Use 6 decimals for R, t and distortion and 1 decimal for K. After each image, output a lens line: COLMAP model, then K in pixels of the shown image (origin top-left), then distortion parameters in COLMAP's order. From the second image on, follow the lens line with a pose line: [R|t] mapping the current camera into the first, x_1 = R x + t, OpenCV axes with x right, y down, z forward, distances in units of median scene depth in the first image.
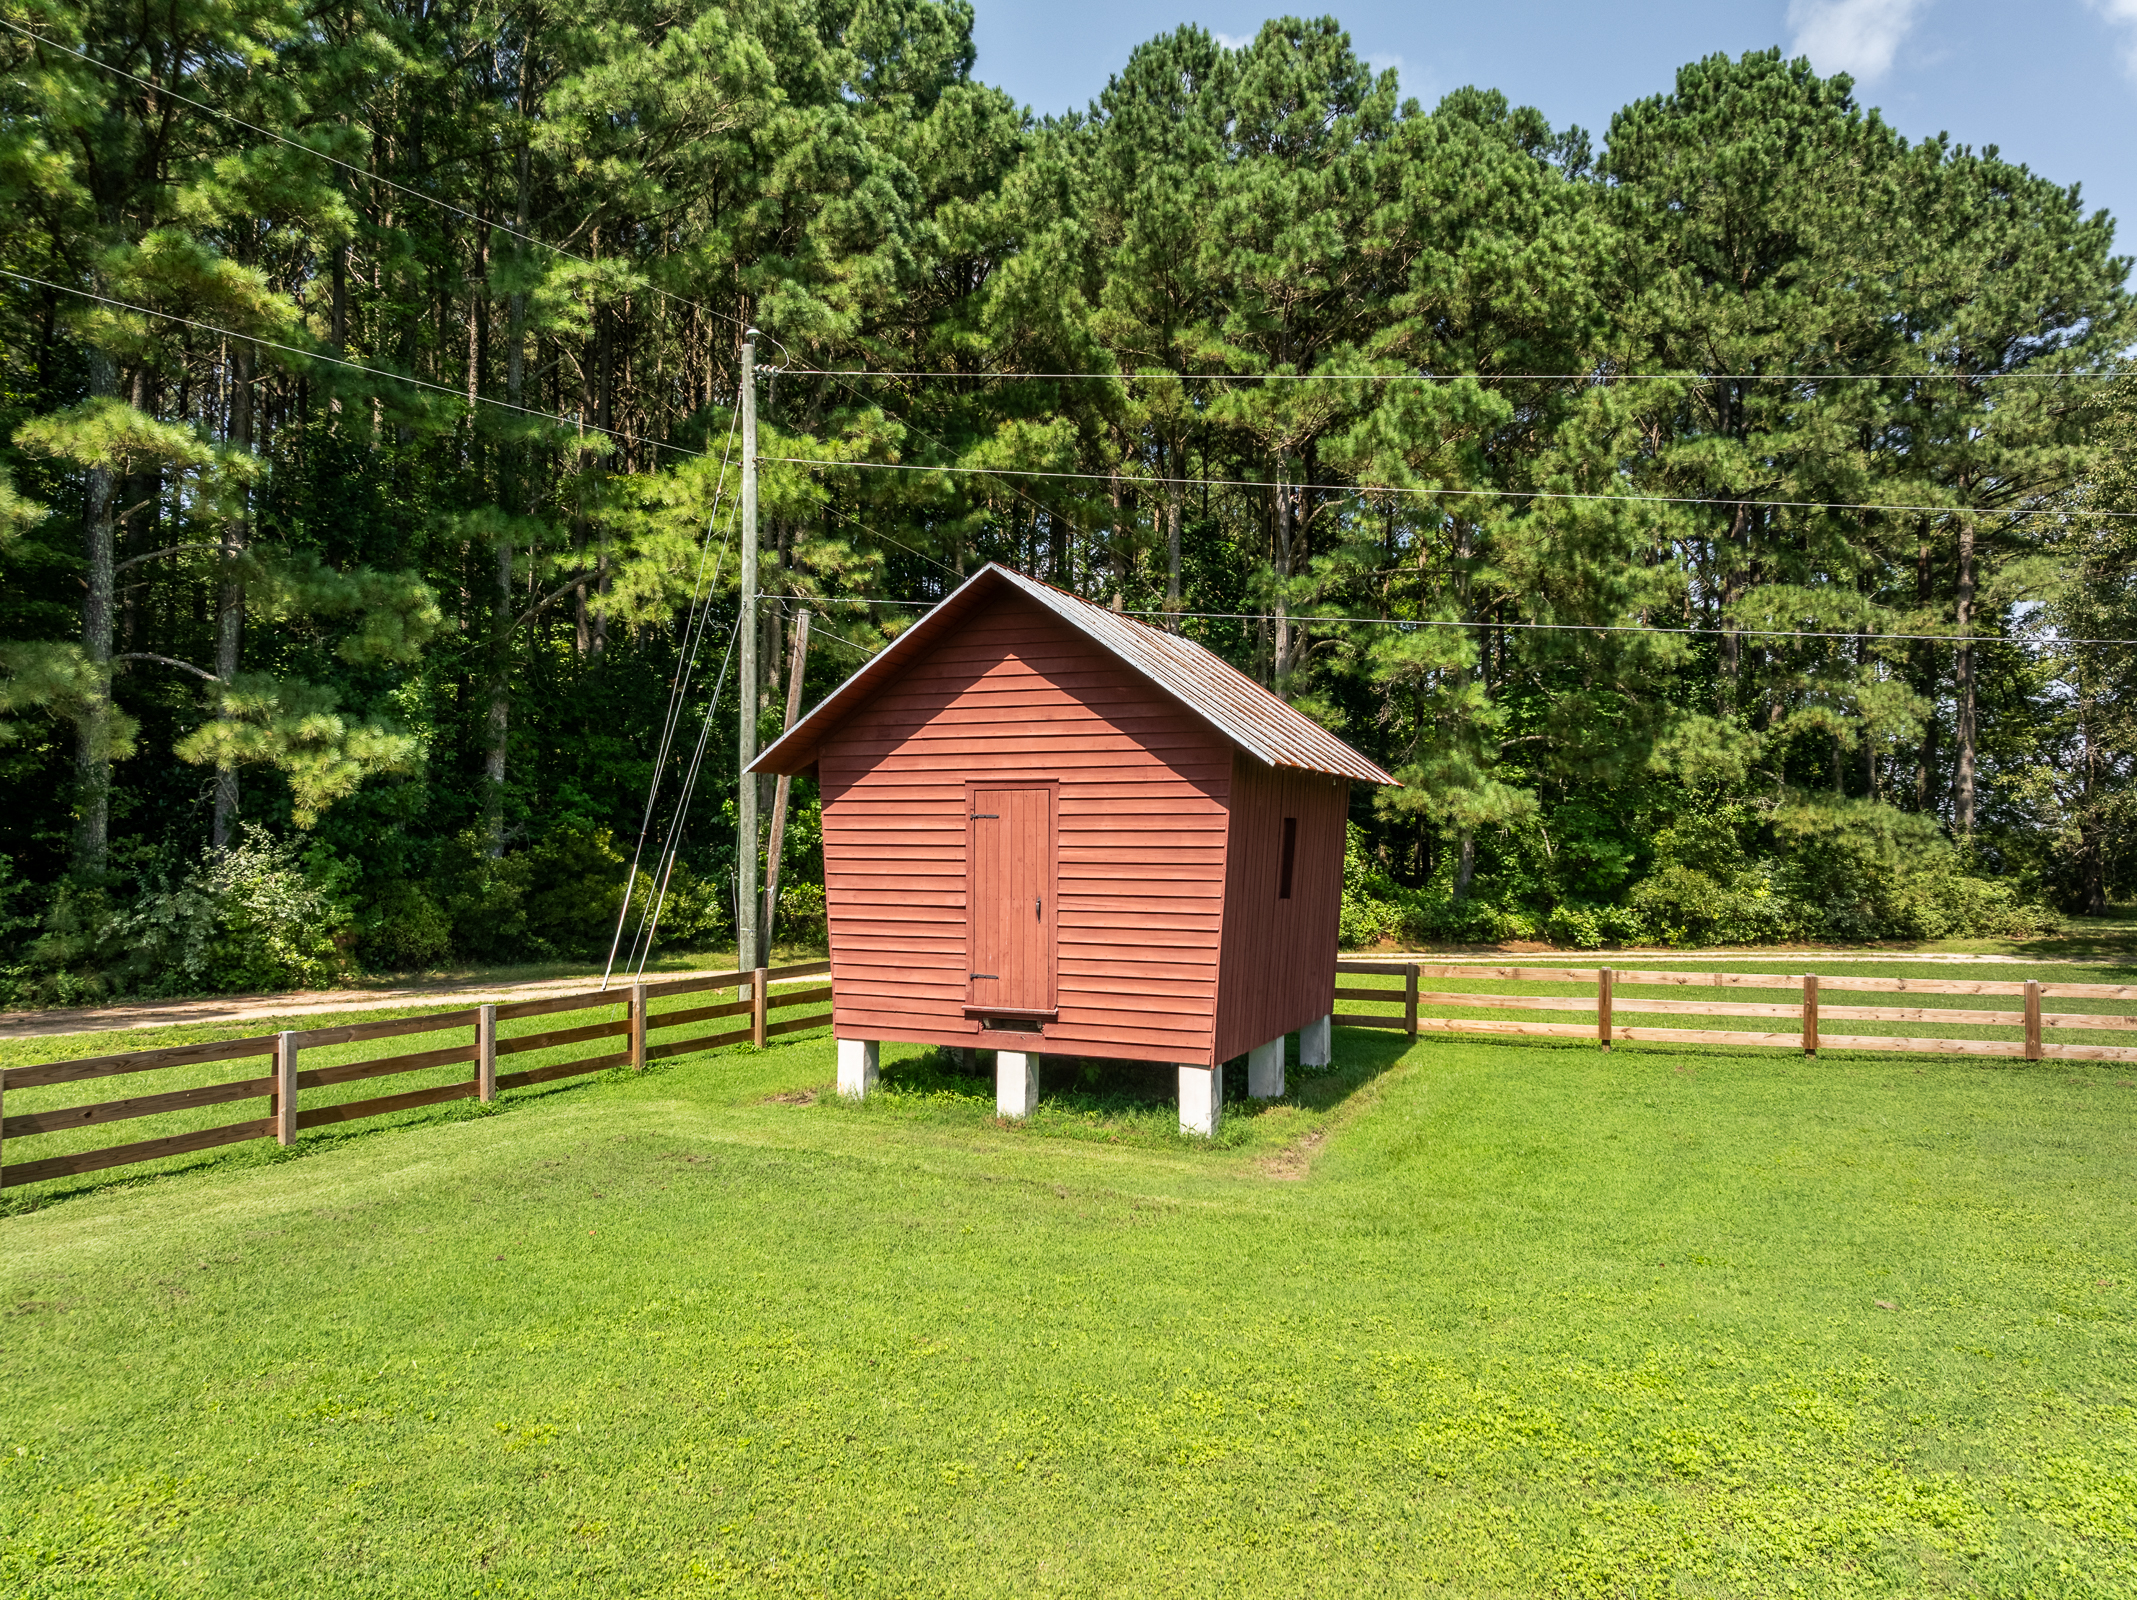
lens RADIAL K [[1508.8, 0, 1068.5], [0, 1508.8, 800.0], [0, 0, 1]] dist [-0.046331, -0.001984]
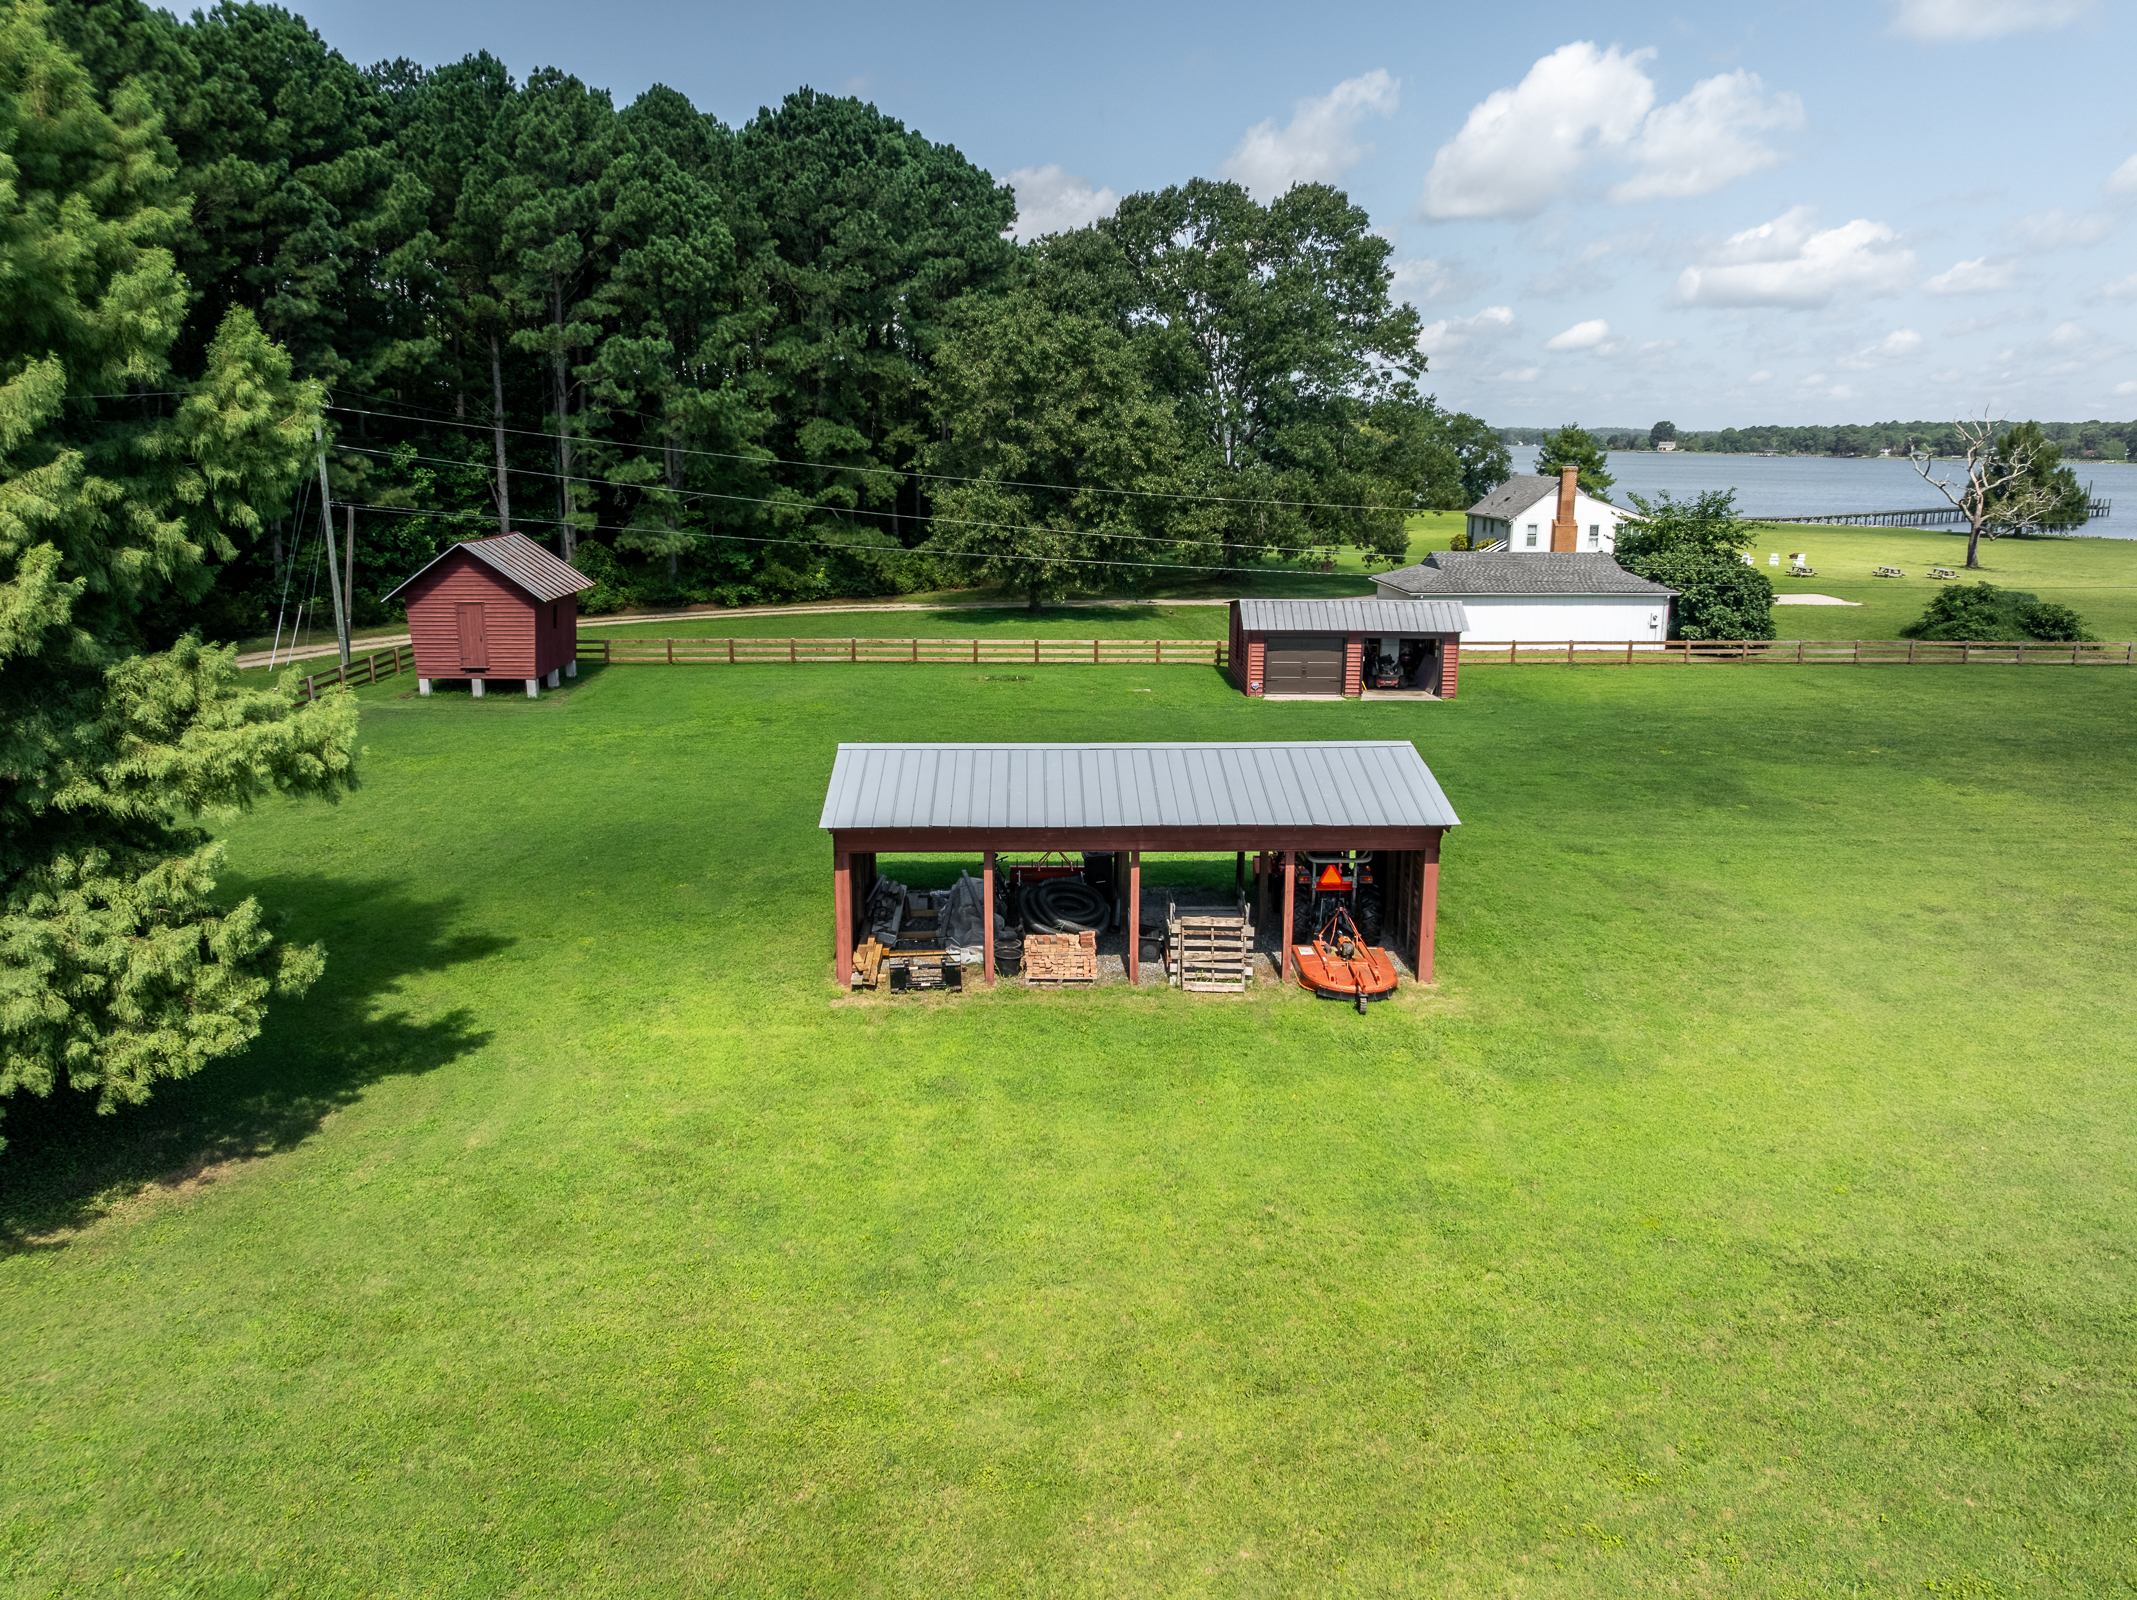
lens RADIAL K [[1508.8, 0, 1068.5], [0, 1508.8, 800.0], [0, 0, 1]] dist [-0.046331, -0.001984]
pose [[0.909827, -0.098678, 0.403085, -0.086265], [-0.011322, 0.965054, 0.261807, -0.195655], [-0.414833, -0.242762, 0.876915, -1.078529]]
